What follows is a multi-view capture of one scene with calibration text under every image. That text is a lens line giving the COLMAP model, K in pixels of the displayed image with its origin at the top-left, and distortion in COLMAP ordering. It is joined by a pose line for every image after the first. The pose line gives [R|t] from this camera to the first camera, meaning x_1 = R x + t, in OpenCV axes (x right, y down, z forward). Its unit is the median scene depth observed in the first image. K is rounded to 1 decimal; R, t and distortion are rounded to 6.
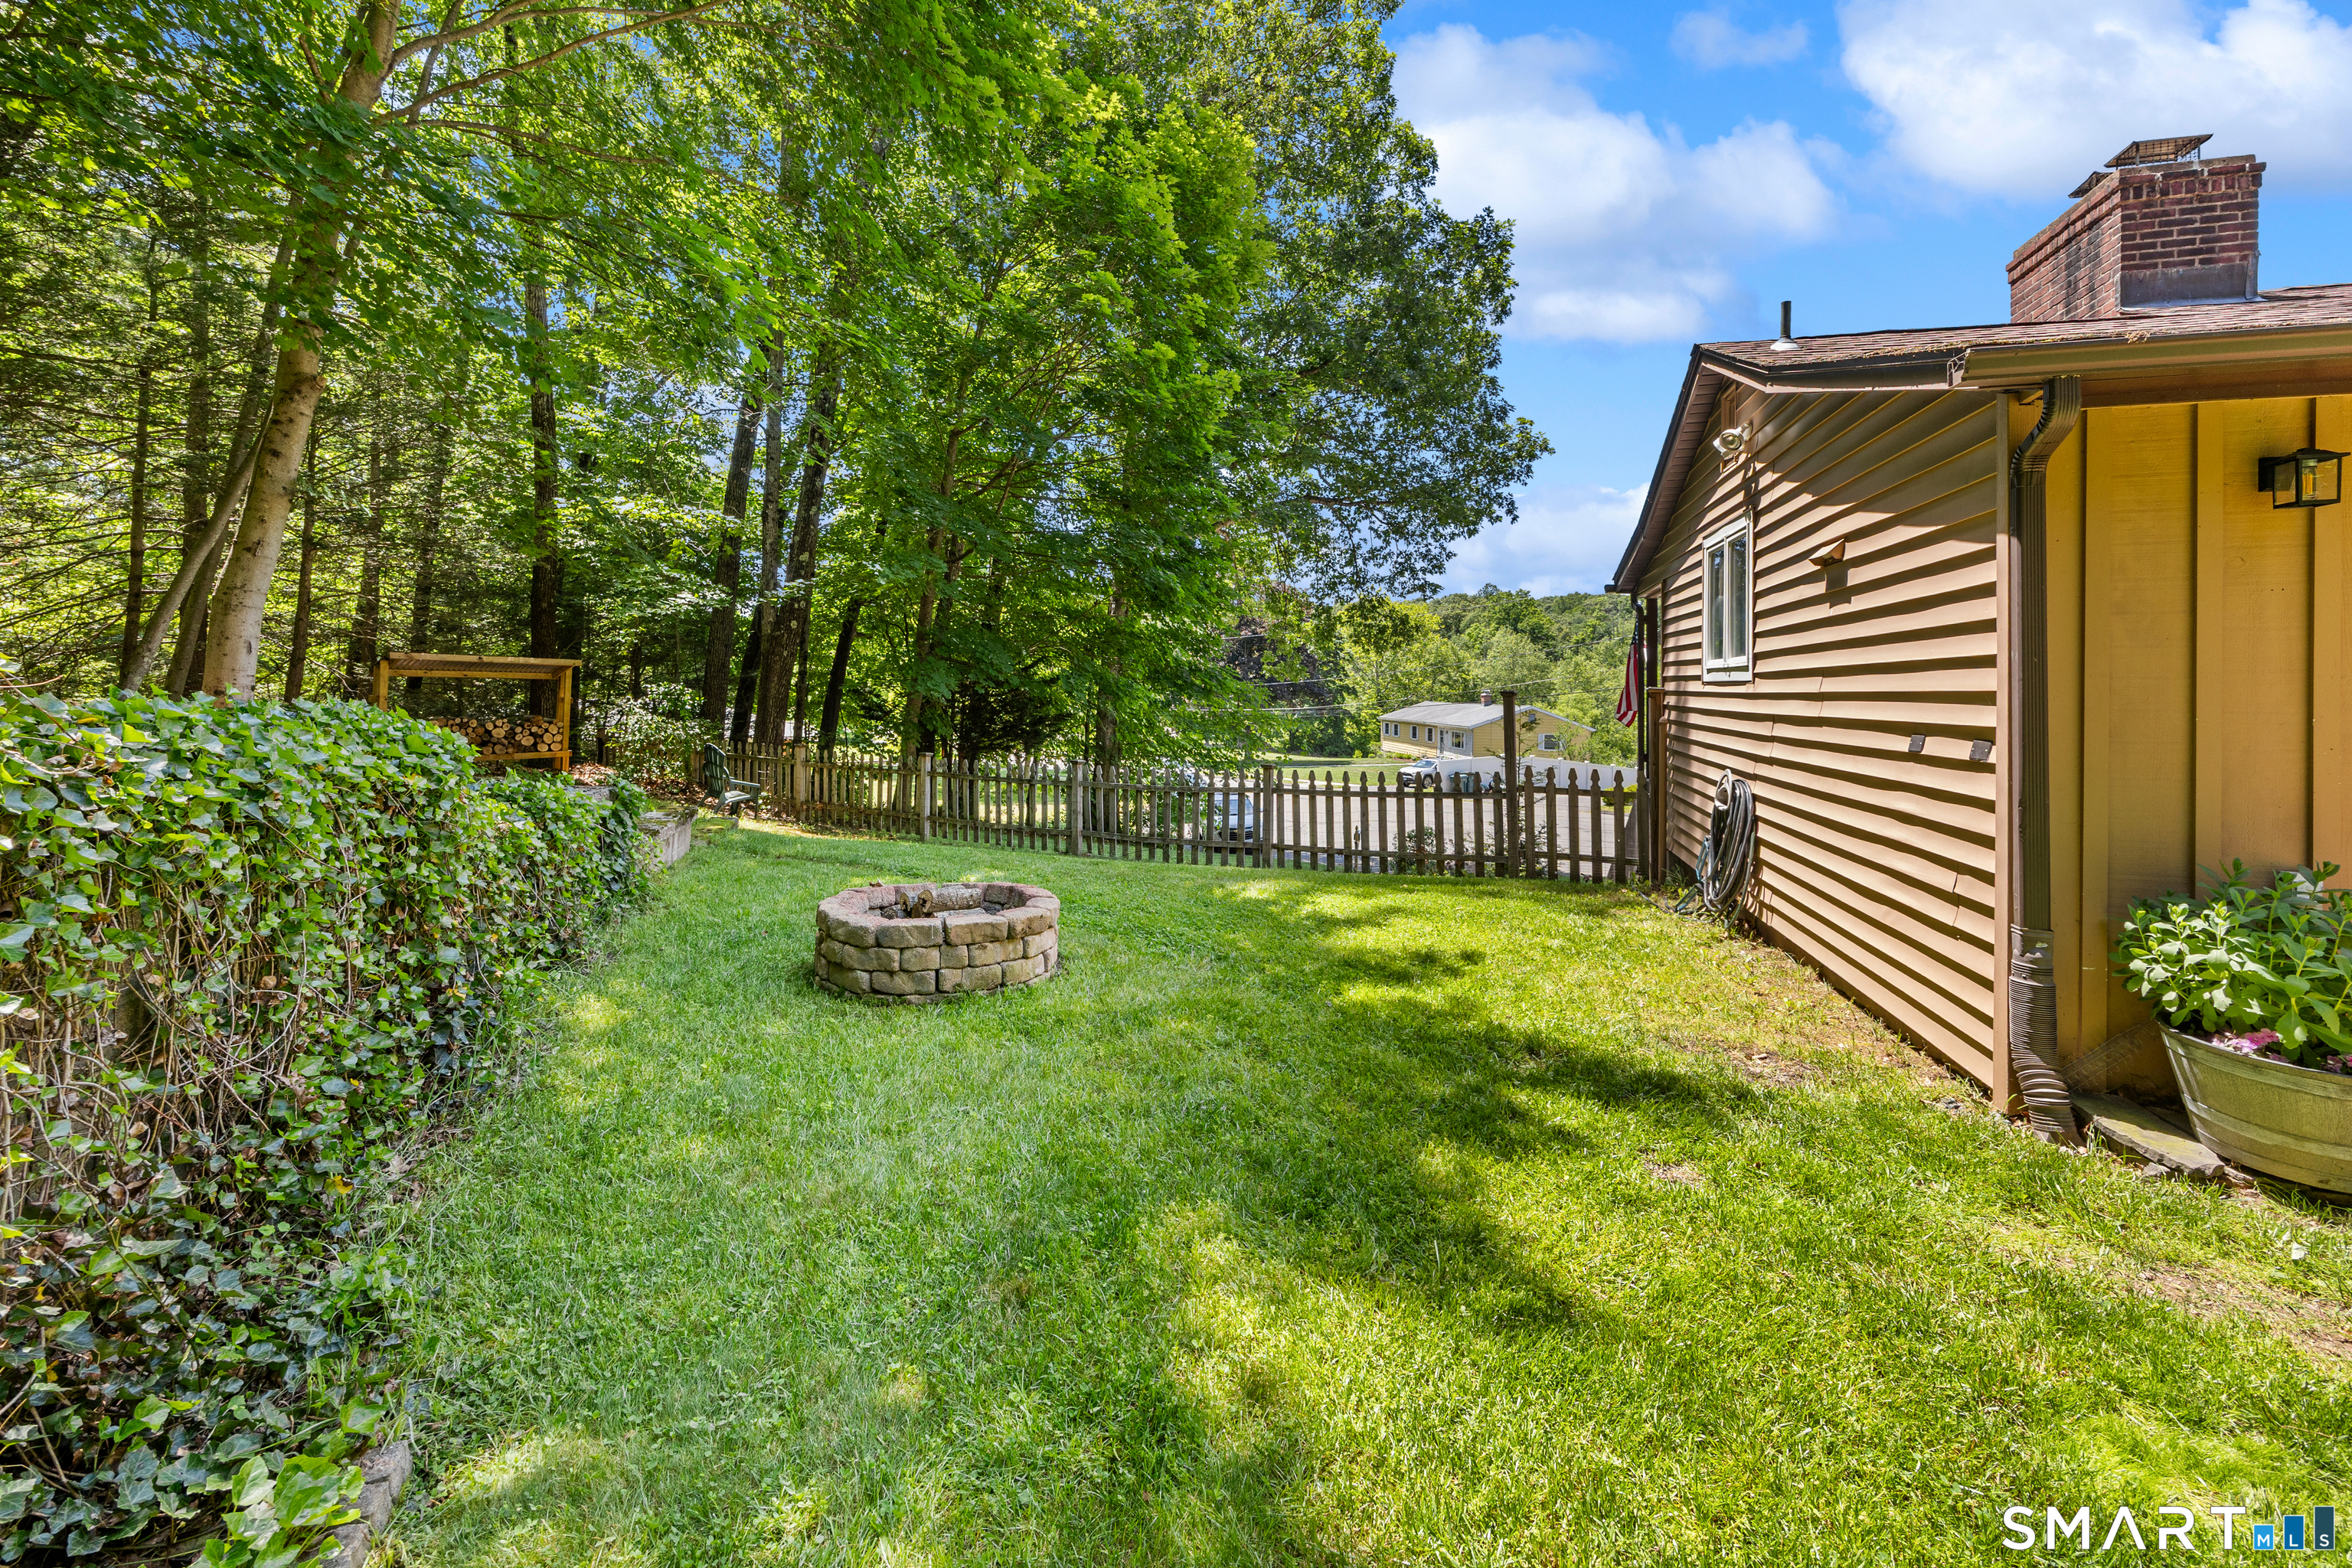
lens RADIAL K [[923.2, 0, 1132.3], [0, 923.2, 682.5], [0, 0, 1]] dist [0.003322, -0.001473]
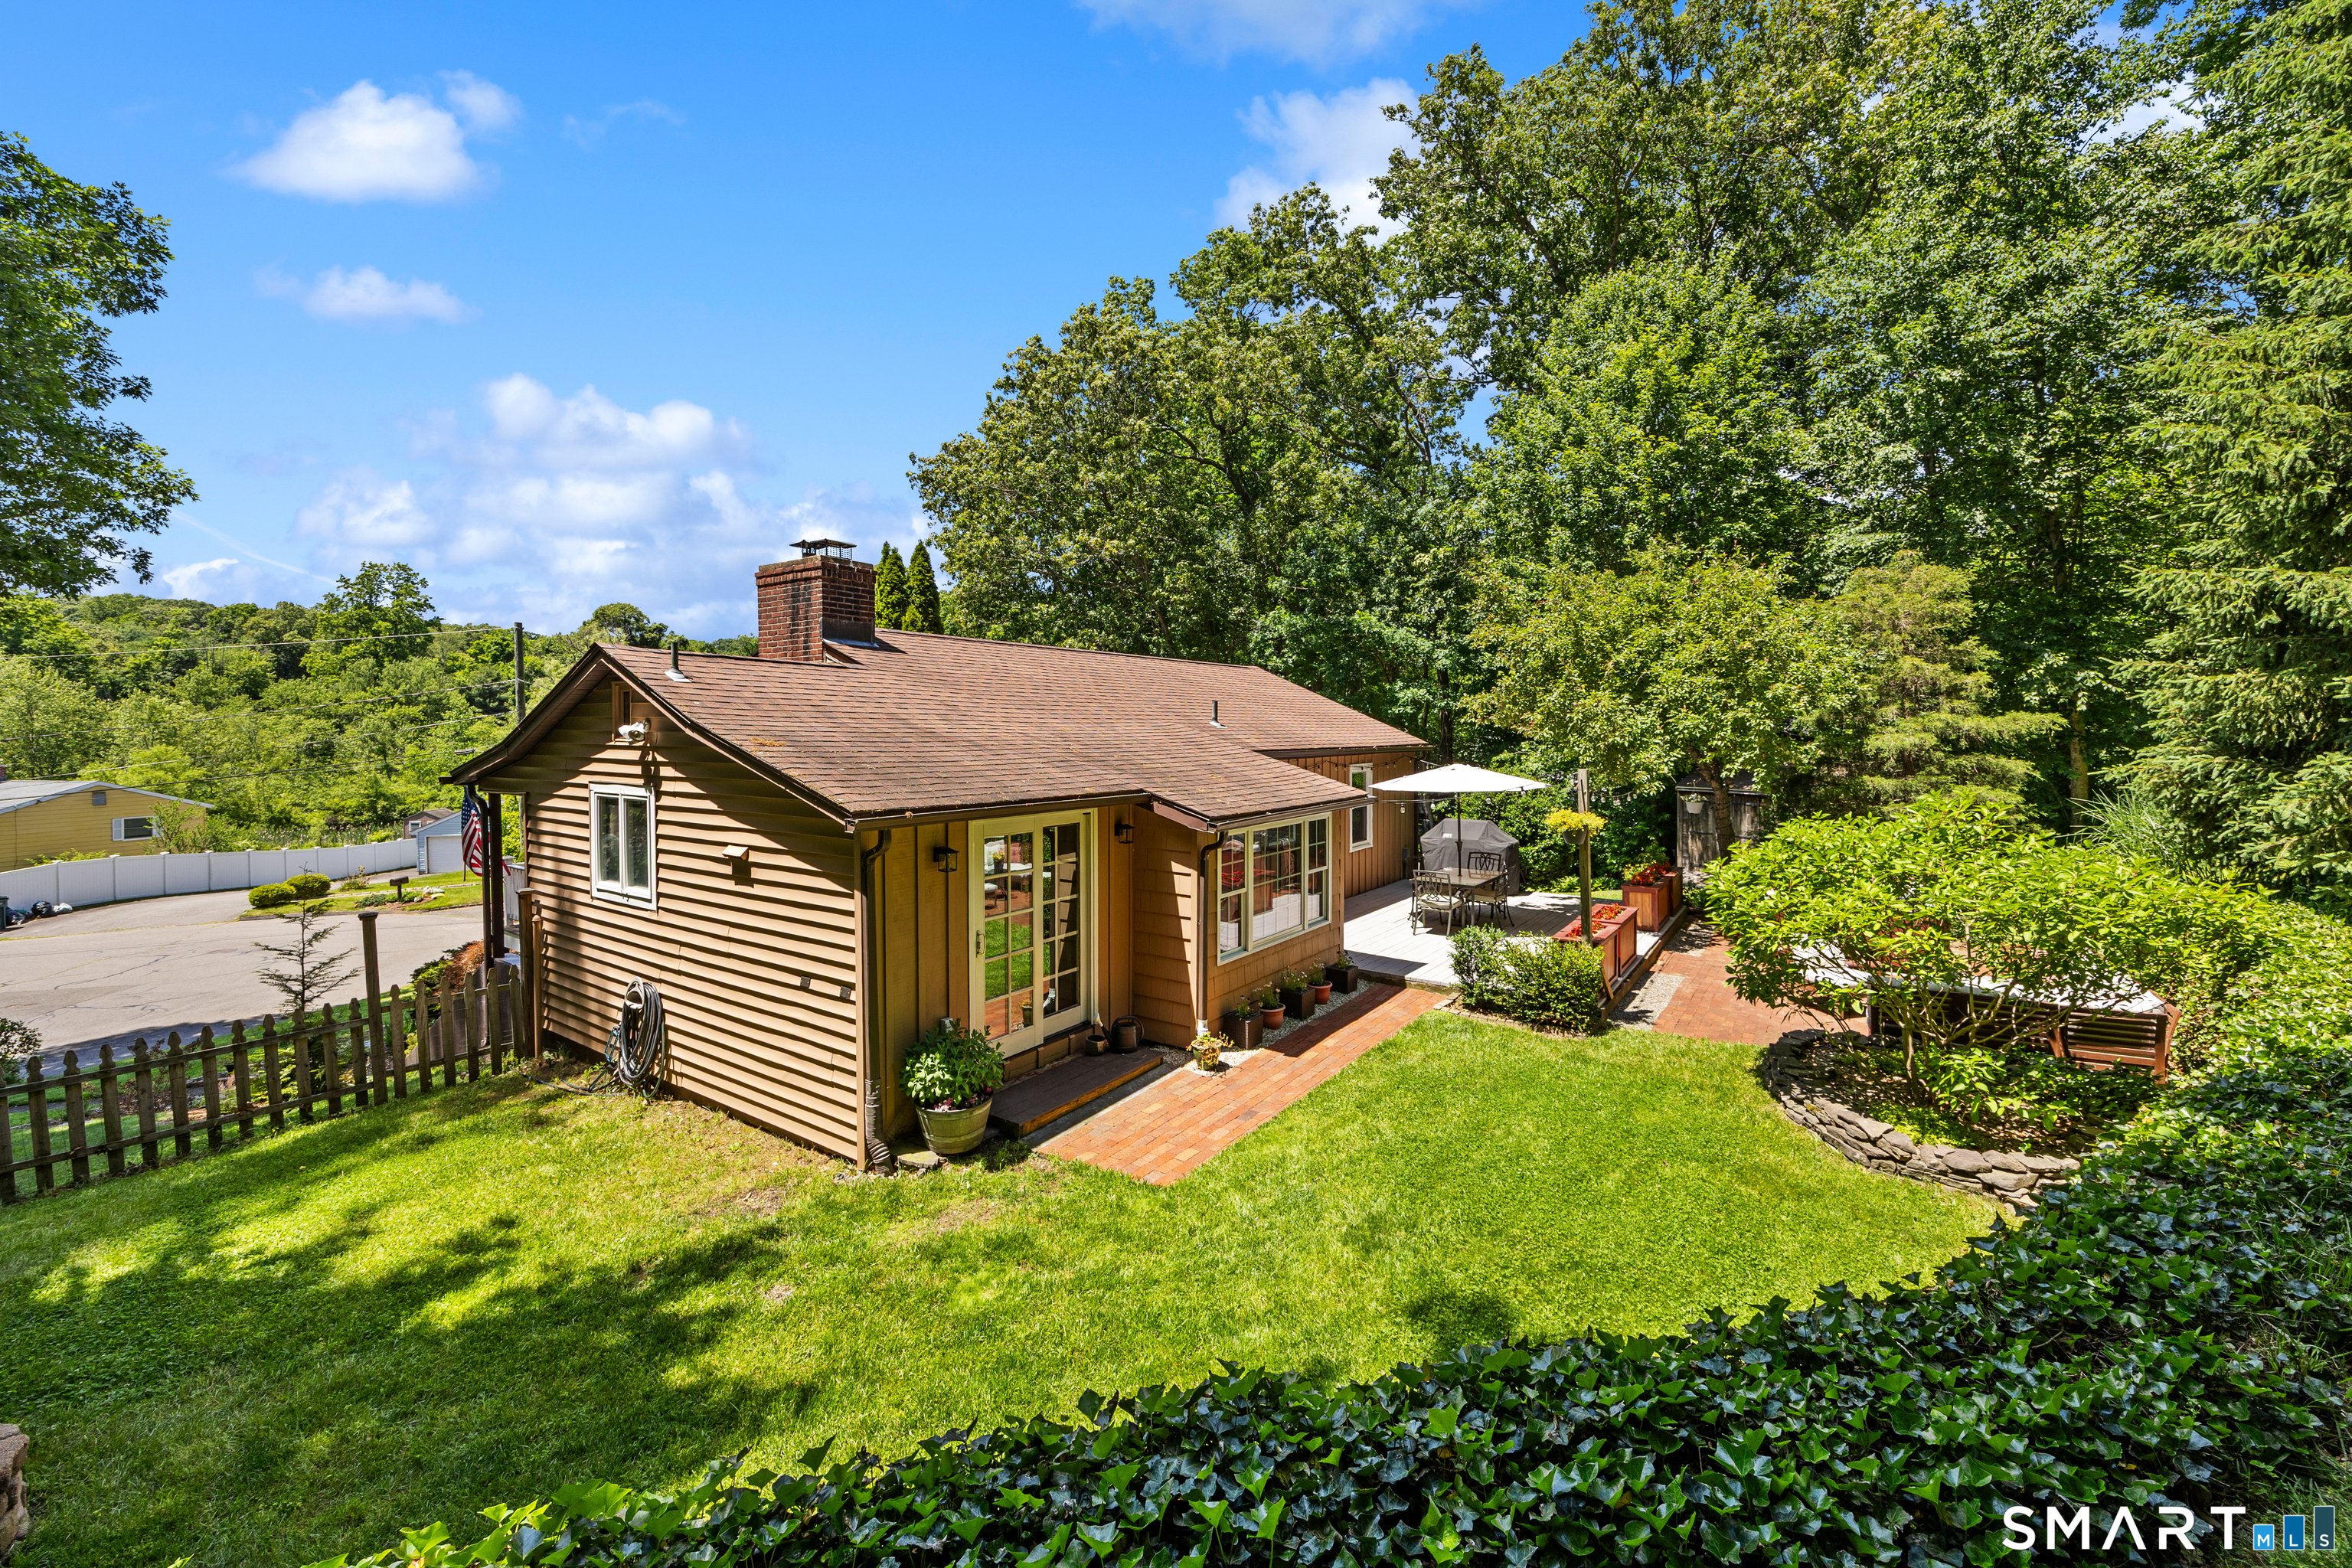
lens RADIAL K [[923.2, 0, 1200.2], [0, 923.2, 752.4], [0, 0, 1]] dist [0.003322, -0.001473]
pose [[0.262515, -0.035963, 0.964258, -0.837086], [0.002924, 0.999330, 0.036475, -0.553551], [-0.964924, -0.006755, 0.262444, -0.267285]]
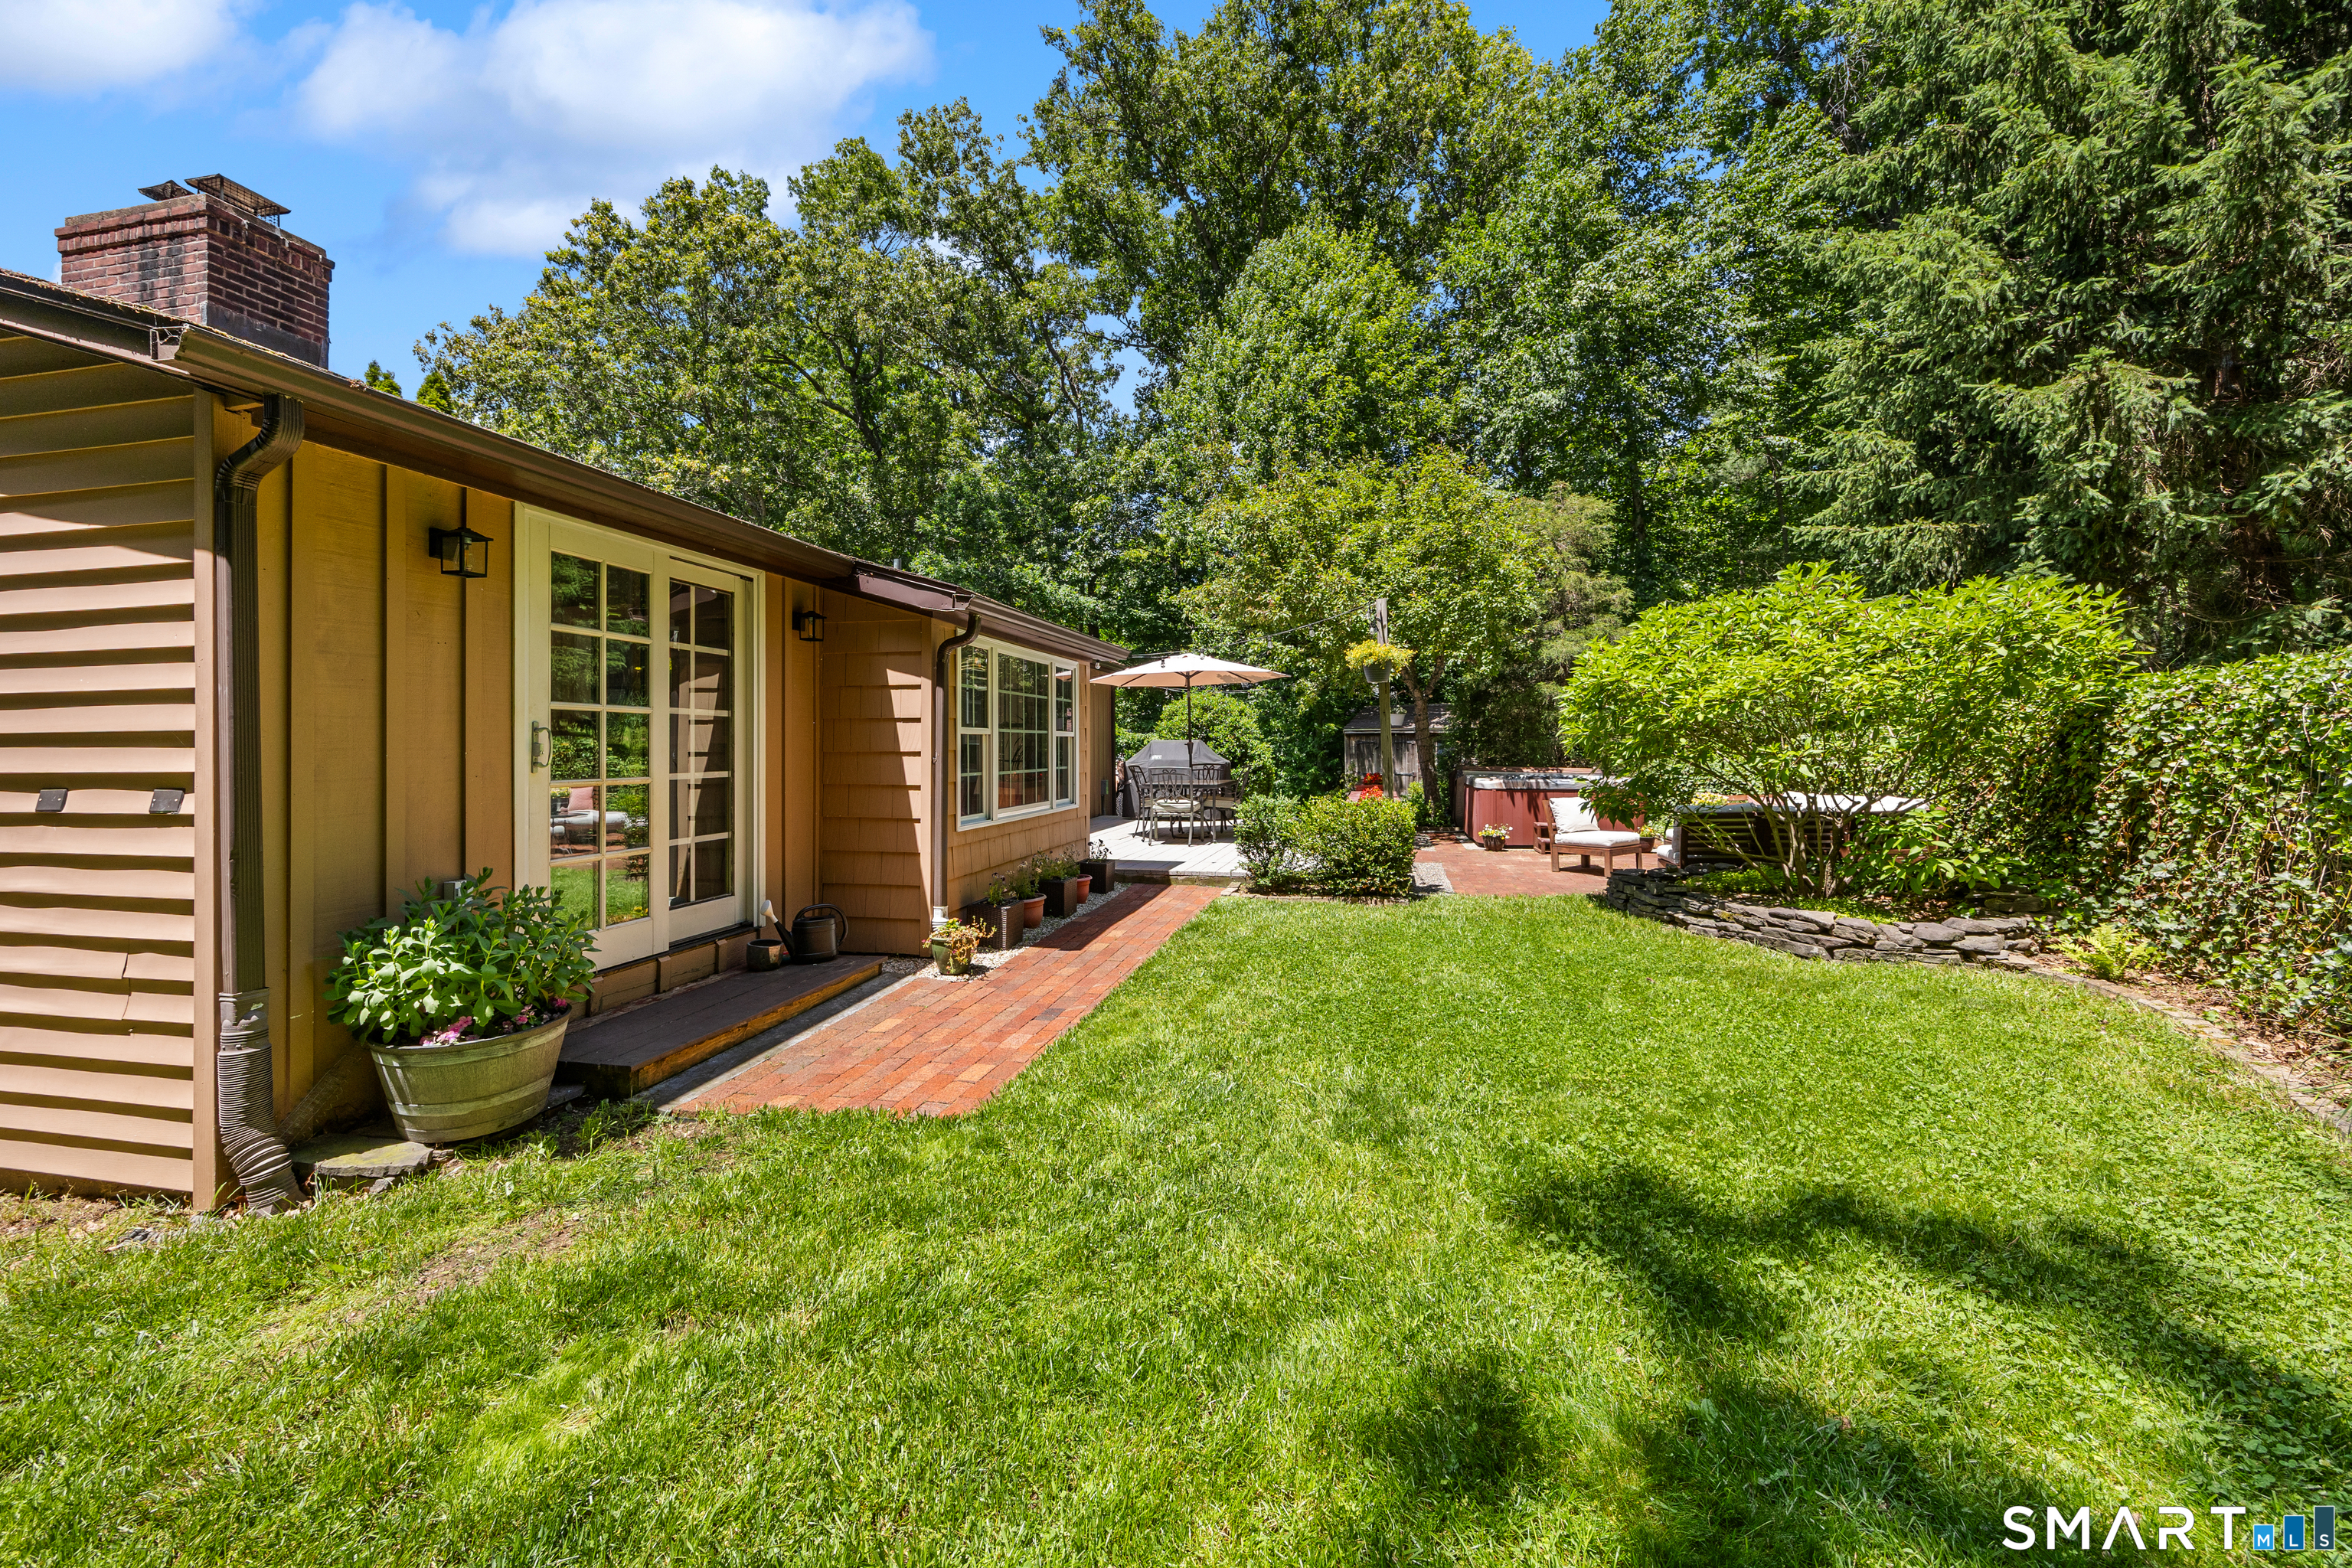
lens RADIAL K [[923.2, 0, 1192.5], [0, 923.2, 732.8], [0, 0, 1]] dist [0.003322, -0.001473]
pose [[-0.126531, -0.004199, 0.991954, -0.044738], [0.000665, 0.999990, 0.004318, 0.008537], [-0.991962, 0.001206, -0.126527, 0.191938]]
